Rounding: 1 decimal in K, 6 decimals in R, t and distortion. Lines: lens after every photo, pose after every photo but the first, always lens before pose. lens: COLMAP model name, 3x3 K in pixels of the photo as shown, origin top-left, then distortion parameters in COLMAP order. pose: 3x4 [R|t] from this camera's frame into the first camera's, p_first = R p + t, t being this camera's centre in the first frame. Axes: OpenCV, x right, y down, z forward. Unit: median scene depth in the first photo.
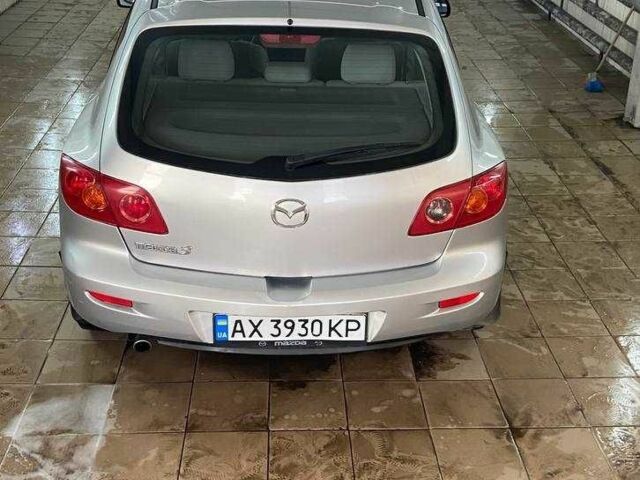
lens RADIAL K [[871.6, 0, 323.7], [0, 871.6, 239.9], [0, 0, 1]] dist [0.084163, 0.000000]
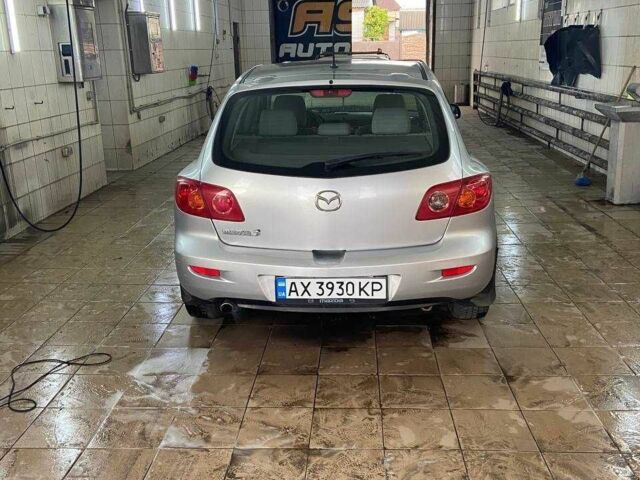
lens RADIAL K [[663.5, 0, 315.5], [0, 663.5, 241.1], [0, 0, 1]] dist [0.079397, 0.000000]
pose [[0.991713, -0.023412, -0.126320, 0.068870], [-0.002395, 0.979714, -0.200386, 0.228858], [0.128449, 0.199028, 0.971539, -0.029826]]
